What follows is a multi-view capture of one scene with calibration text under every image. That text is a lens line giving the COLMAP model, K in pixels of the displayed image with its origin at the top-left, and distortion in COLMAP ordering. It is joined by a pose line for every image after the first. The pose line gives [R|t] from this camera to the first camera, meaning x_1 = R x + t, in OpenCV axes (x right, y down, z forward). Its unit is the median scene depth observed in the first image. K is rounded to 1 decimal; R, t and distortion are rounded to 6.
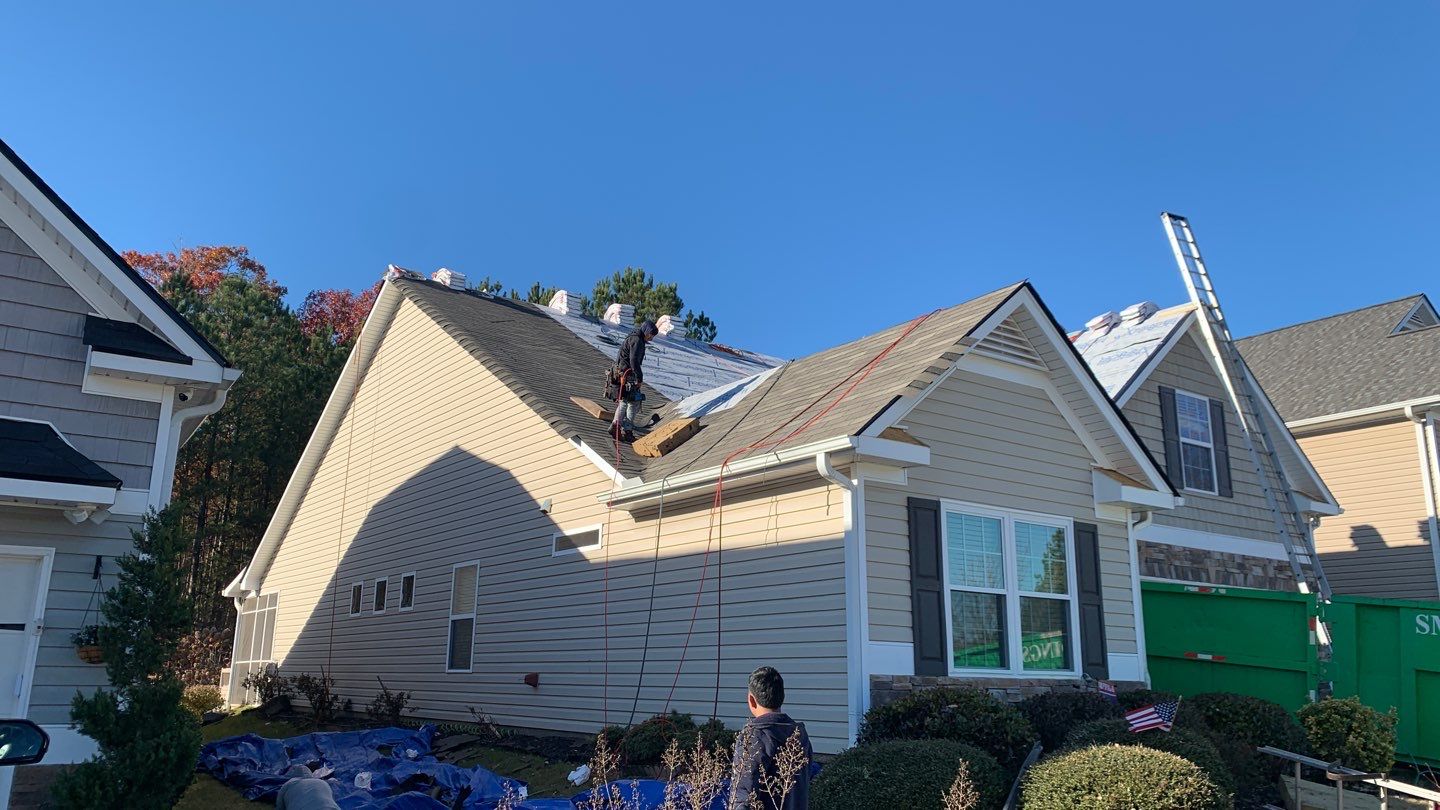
lens RADIAL K [[1087.3, 0, 721.8], [0, 1087.3, 411.4], [0, 0, 1]] dist [0.044540, -0.035350]
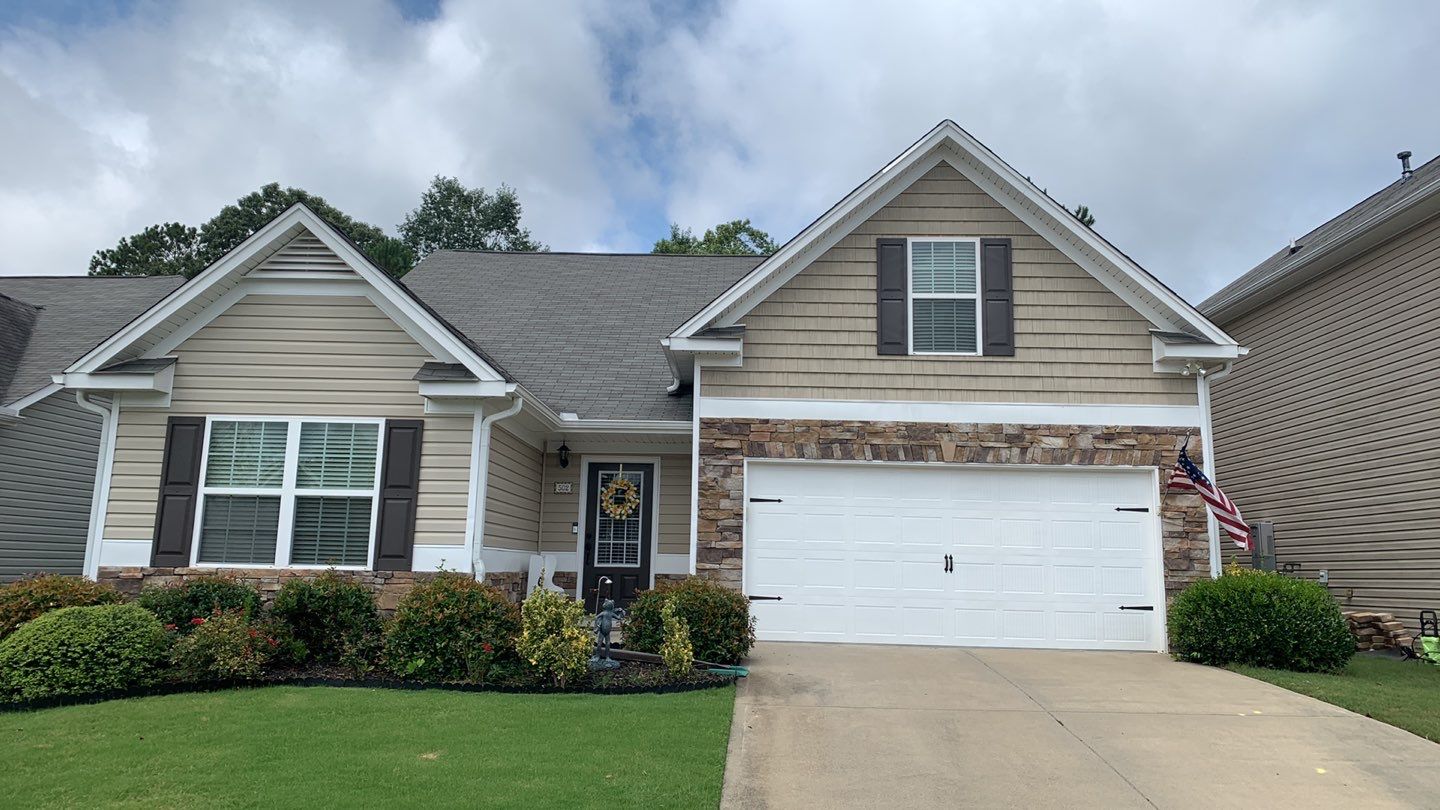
lens RADIAL K [[1018.7, 0, 723.9], [0, 1018.7, 417.9], [0, 0, 1]] dist [0.063434, -0.002234]
pose [[0.802802, -0.085862, -0.590031, 0.766459], [0.134243, 0.990198, 0.038559, 0.069070], [0.580936, -0.110163, 0.806460, 0.266413]]
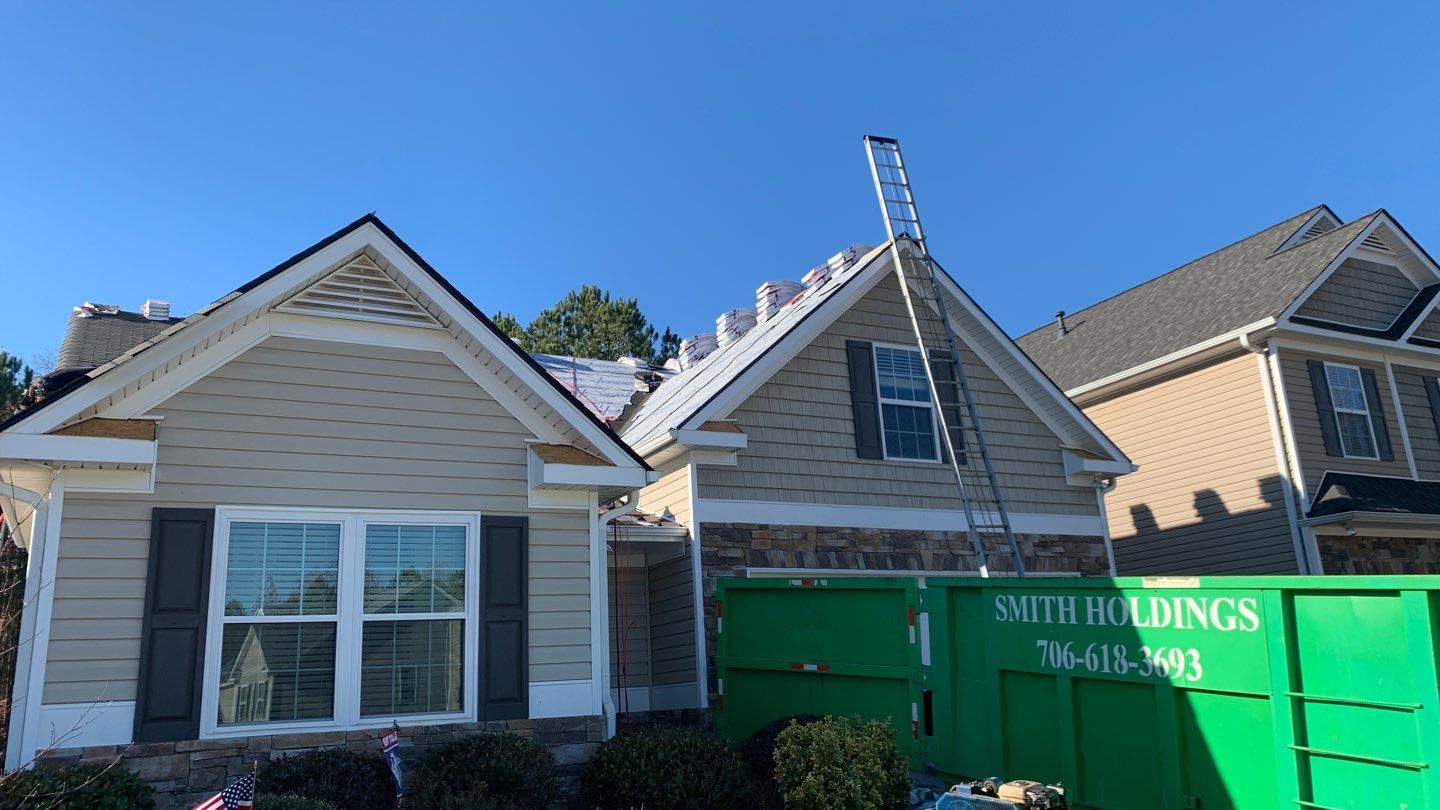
lens RADIAL K [[1087.3, 0, 713.8], [0, 1087.3, 411.9], [0, 0, 1]] dist [0.044540, -0.035350]
pose [[0.989229, -0.100769, -0.106171, 0.382816], [0.098947, 0.994843, -0.022303, 0.040186], [0.107871, 0.011558, 0.994098, 0.162776]]
